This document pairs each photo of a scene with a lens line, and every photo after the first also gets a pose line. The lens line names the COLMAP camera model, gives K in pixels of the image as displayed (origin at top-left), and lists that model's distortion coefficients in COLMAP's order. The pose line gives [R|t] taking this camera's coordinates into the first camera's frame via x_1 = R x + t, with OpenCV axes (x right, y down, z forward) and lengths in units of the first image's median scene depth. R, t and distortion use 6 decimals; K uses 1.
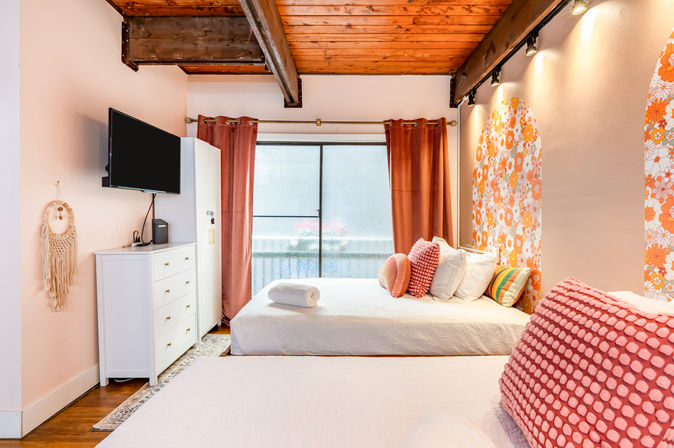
lens RADIAL K [[335.9, 0, 335.3], [0, 335.9, 223.4], [0, 0, 1]] dist [-0.002518, -0.000820]
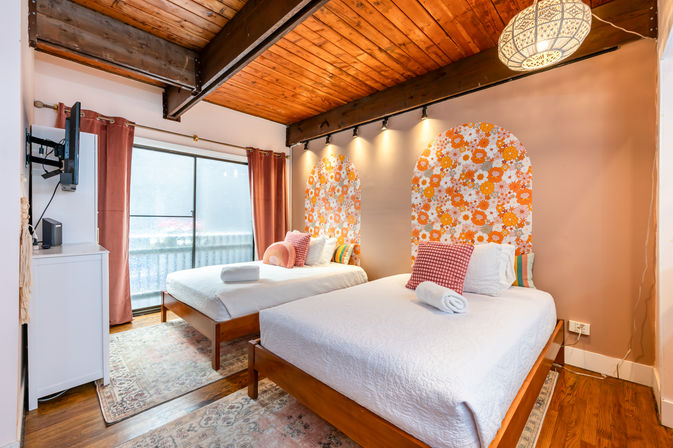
lens RADIAL K [[267.5, 0, 337.4], [0, 267.5, 223.8], [0, 0, 1]] dist [0.000152, 0.000075]
pose [[0.706746, -0.010170, 0.707394, -0.451743], [0.005258, 0.999945, 0.009122, -0.001289], [-0.707448, -0.002727, 0.706760, -0.039953]]
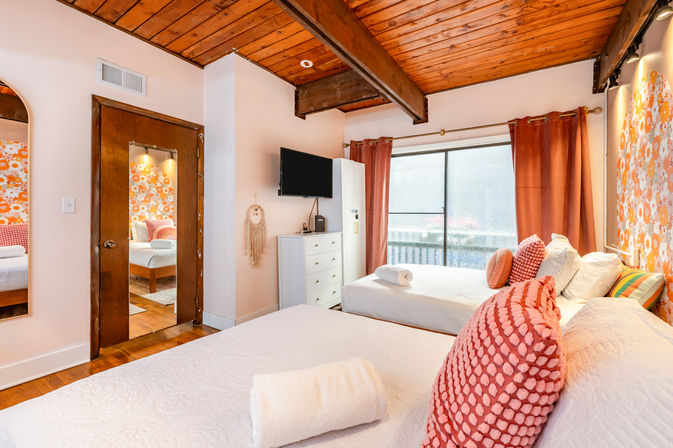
lens RADIAL K [[276.7, 0, 344.6], [0, 276.7, 218.4], [0, 0, 1]] dist [0.001301, 0.000013]
pose [[0.857780, 0.005962, -0.513982, 0.188155], [-0.007012, 0.999975, -0.000101, 0.000347], [0.513969, 0.003691, 0.857801, 0.002886]]
